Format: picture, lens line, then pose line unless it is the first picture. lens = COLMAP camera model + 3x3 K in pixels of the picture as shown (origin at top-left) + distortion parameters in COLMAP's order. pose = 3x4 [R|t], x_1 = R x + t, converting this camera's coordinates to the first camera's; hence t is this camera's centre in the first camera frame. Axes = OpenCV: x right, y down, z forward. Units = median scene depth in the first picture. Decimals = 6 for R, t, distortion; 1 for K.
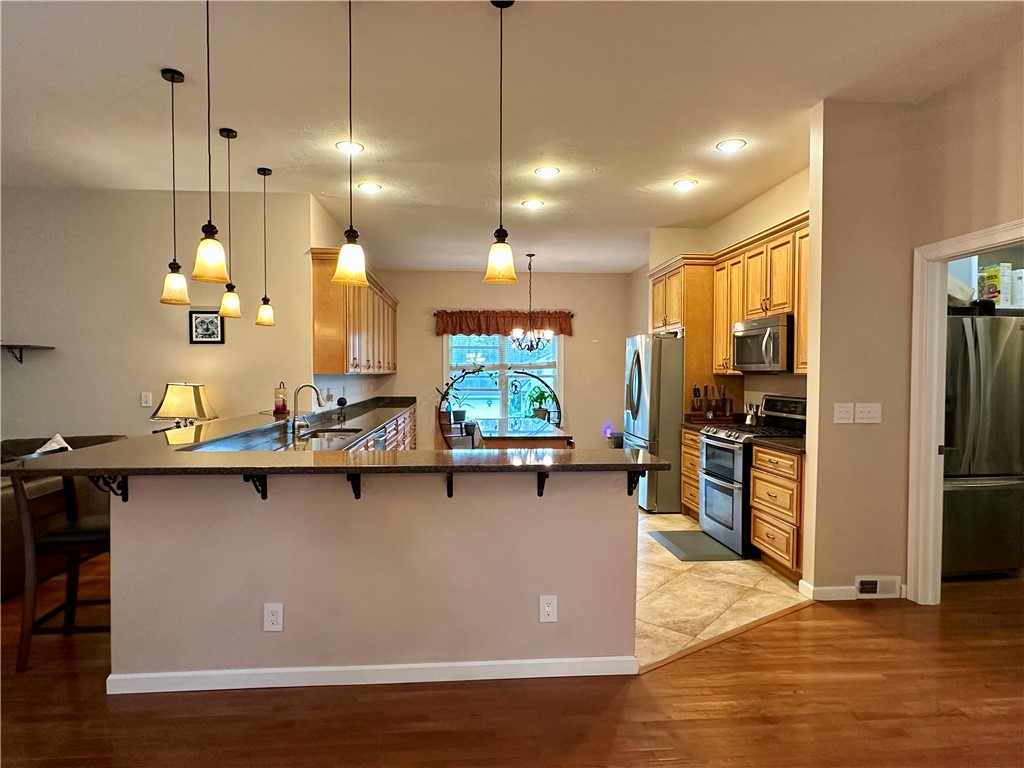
lens RADIAL K [[575.0, 0, 514.1], [0, 575.0, 390.2], [0, 0, 1]] dist [-0.001514, -0.000532]
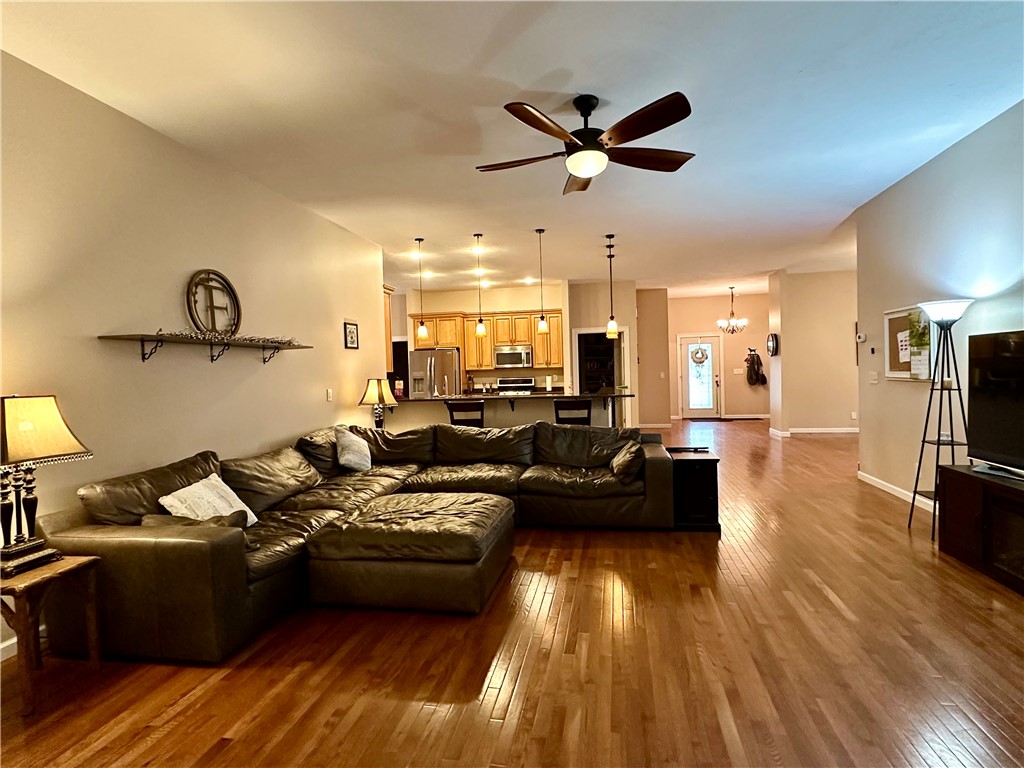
lens RADIAL K [[540.9, 0, 512.0], [0, 540.9, 384.0], [0, 0, 1]] dist [-0.002184, 0.000596]
pose [[0.269378, -0.033072, 0.962466, -1.727017], [0.059787, 0.998057, 0.017562, -0.004004], [-0.961177, 0.052812, 0.270832, 0.372866]]
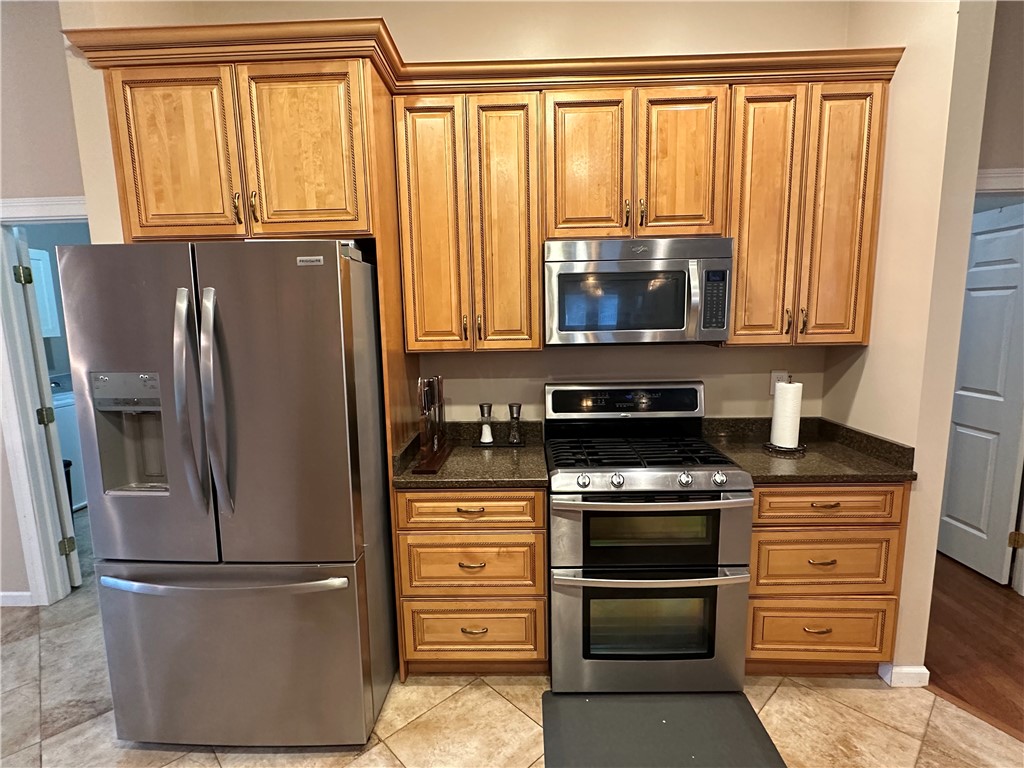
lens RADIAL K [[496.7, 0, 515.2], [0, 496.7, 387.6], [0, 0, 1]] dist [-0.003376, -0.000753]
pose [[0.117283, -0.151511, 0.981473, -0.035139], [0.051362, 0.987896, 0.146365, -0.062536], [-0.991769, 0.033244, 0.123646, 1.017723]]
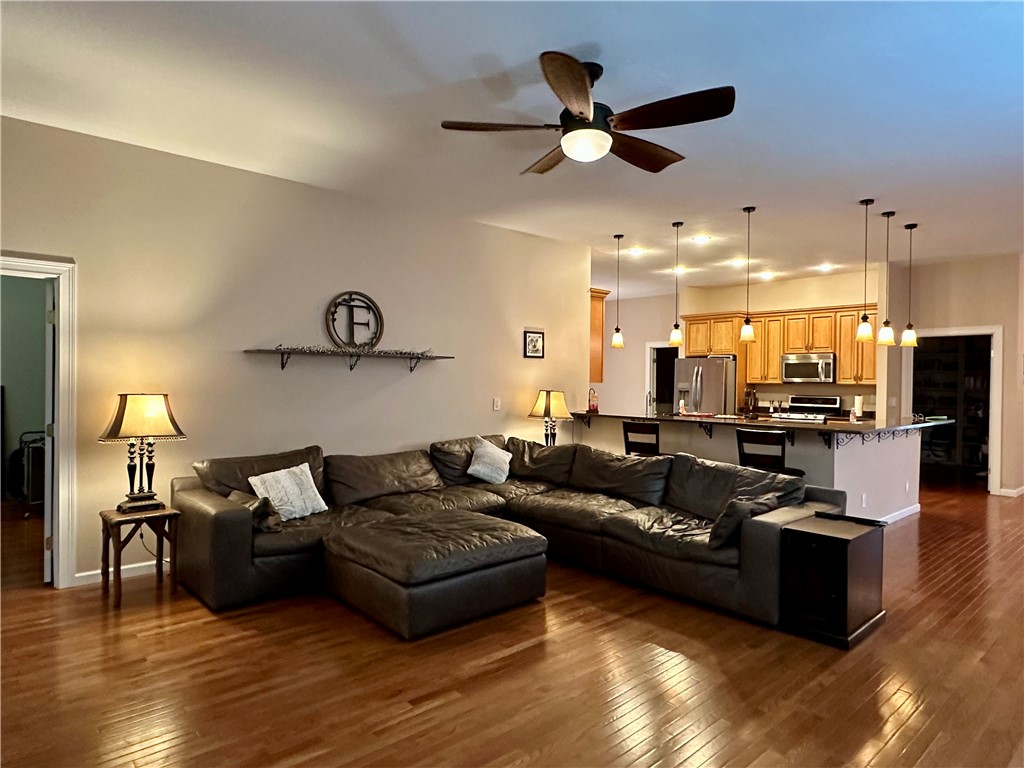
lens RADIAL K [[611.9, 0, 512.0], [0, 611.9, 384.0], [0, 0, 1]] dist [-0.012755, 0.001230]
pose [[0.804054, 0.000903, 0.594556, -1.464950], [0.011124, 0.999801, -0.016562, -0.004960], [-0.594453, 0.019930, 0.803884, -0.020191]]
